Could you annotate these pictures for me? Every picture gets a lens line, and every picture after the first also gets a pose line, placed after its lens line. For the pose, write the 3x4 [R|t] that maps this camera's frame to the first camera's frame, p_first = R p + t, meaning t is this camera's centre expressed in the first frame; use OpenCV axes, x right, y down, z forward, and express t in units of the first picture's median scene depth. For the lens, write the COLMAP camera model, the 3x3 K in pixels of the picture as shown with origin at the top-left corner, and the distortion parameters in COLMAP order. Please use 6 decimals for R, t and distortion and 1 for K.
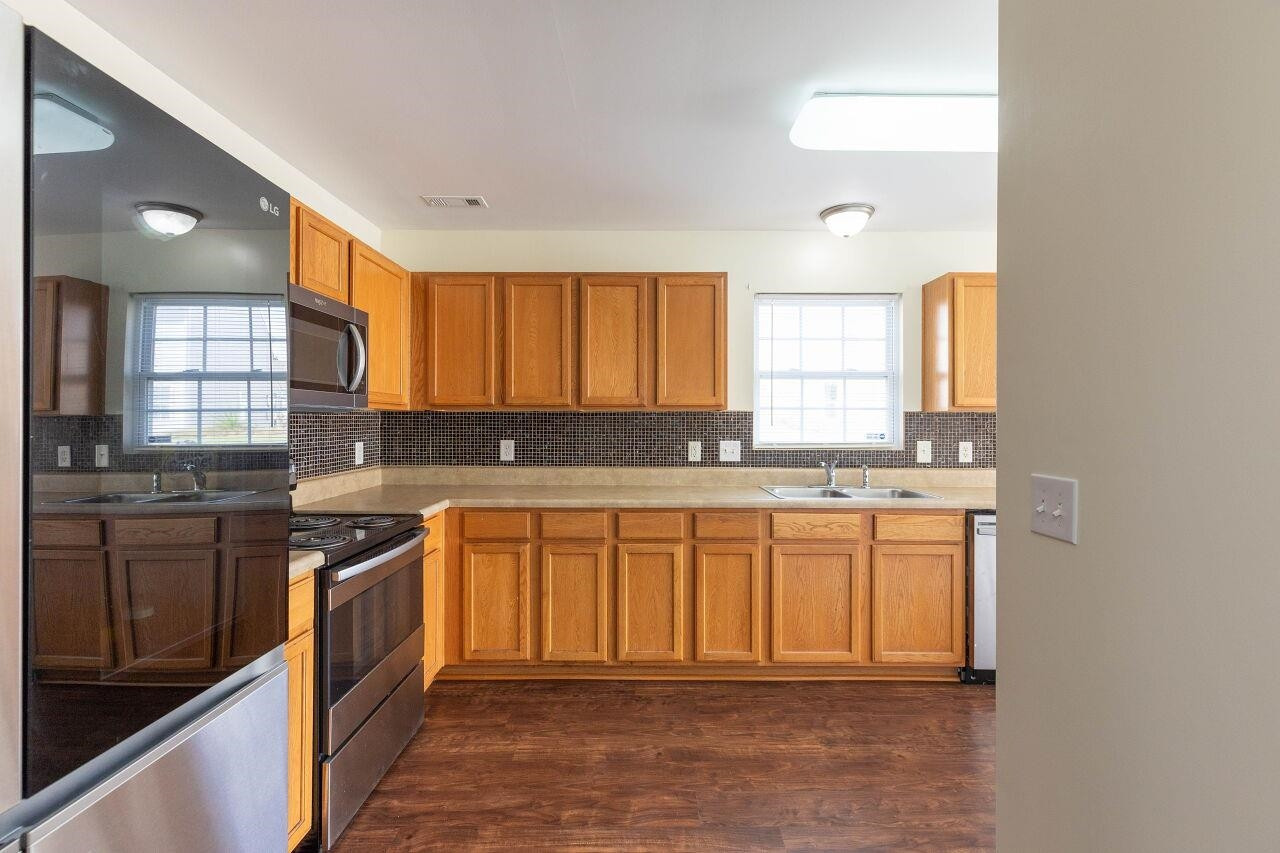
lens RADIAL K [[577.0, 0, 636.6], [0, 577.0, 417.4], [0, 0, 1]] dist [0.001159, 0.000013]
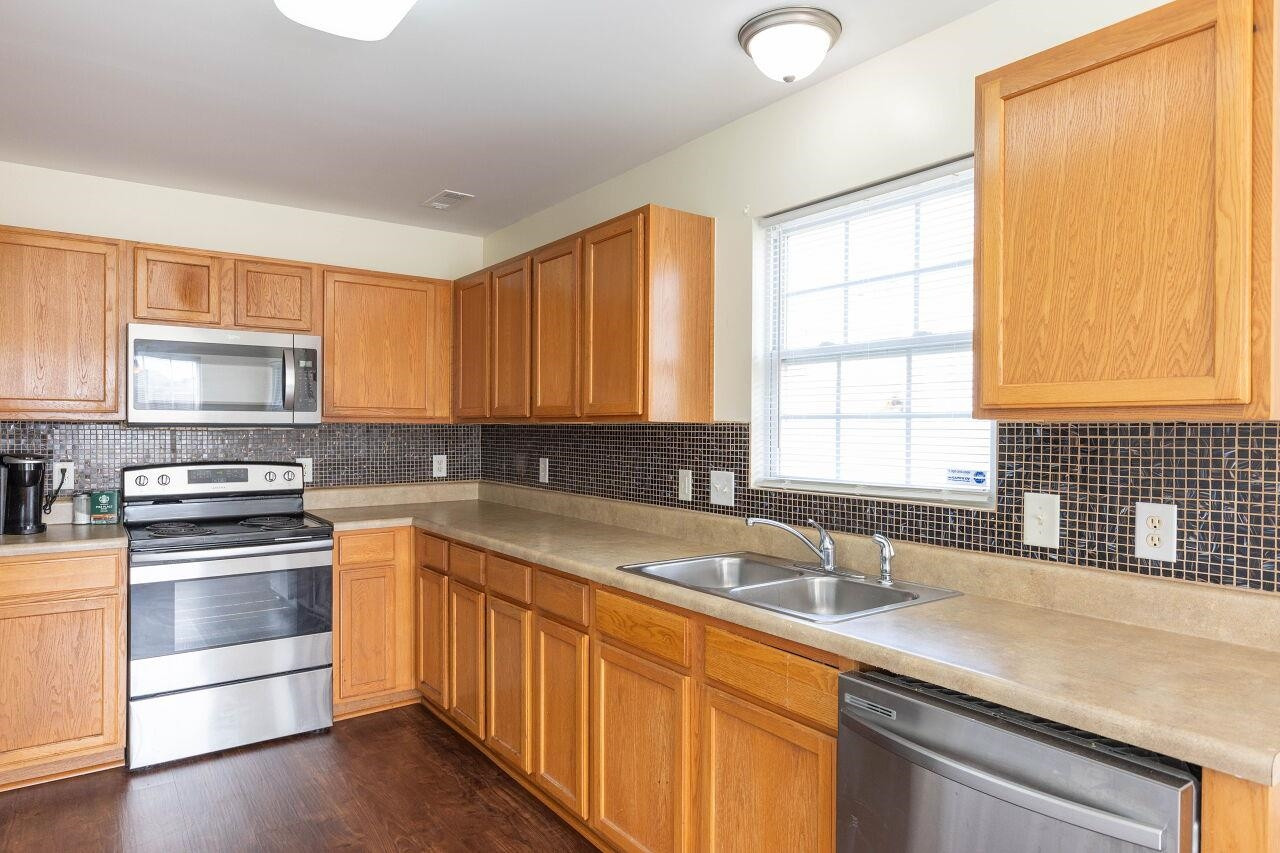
lens RADIAL K [[761.9, 0, 655.9], [0, 761.9, 427.7], [0, 0, 1]] dist [-0.004501, -0.001420]
pose [[0.602458, 0.000105, -0.798150, 0.812238], [0.001151, 0.999999, 0.001001, -0.006711], [0.798149, -0.001522, 0.602458, 0.489740]]
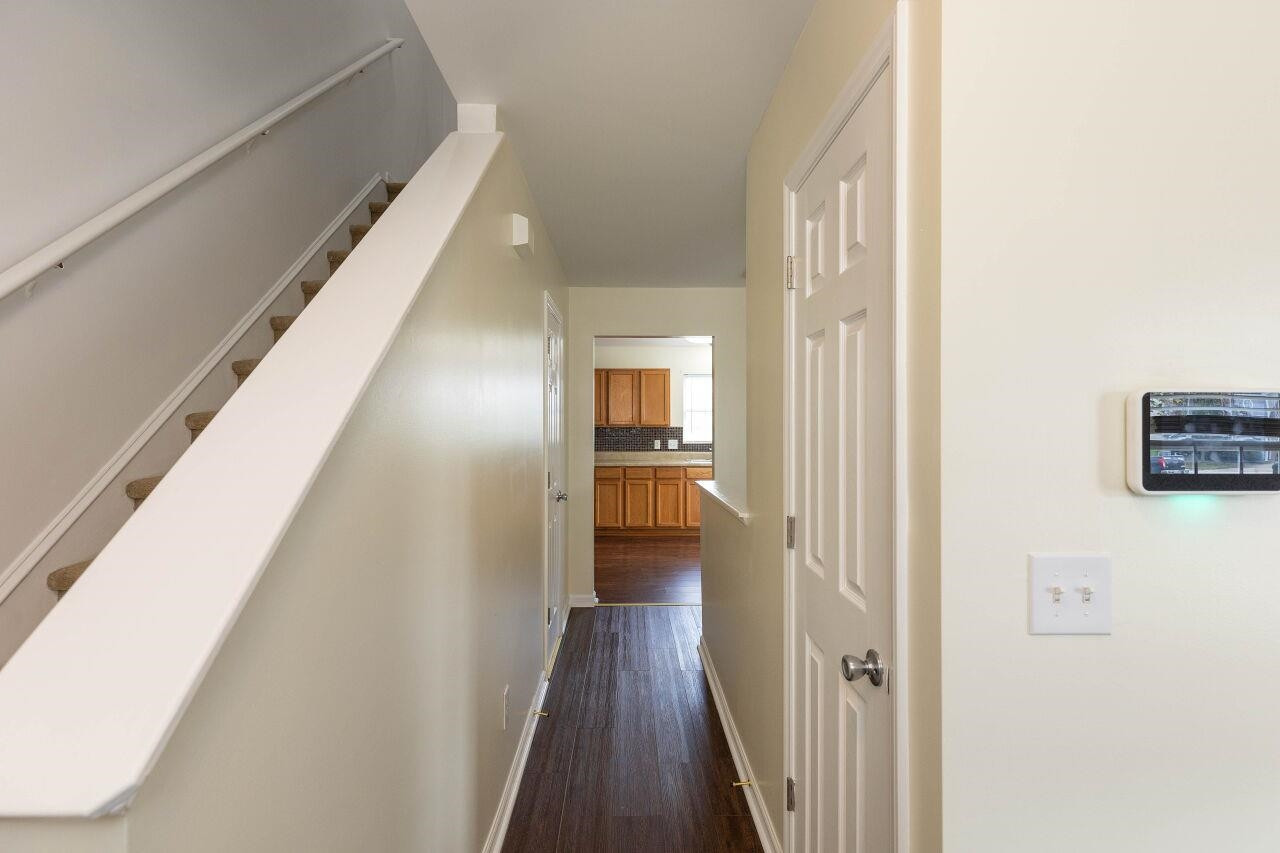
lens RADIAL K [[577.3, 0, 641.8], [0, 577.3, 428.1], [0, 0, 1]] dist [0.001229, 0.000023]
pose [[0.999240, -0.003318, 0.038846, -0.051536], [0.002886, 0.999934, 0.011164, -0.033433], [-0.038880, -0.011044, 0.999183, -1.346946]]
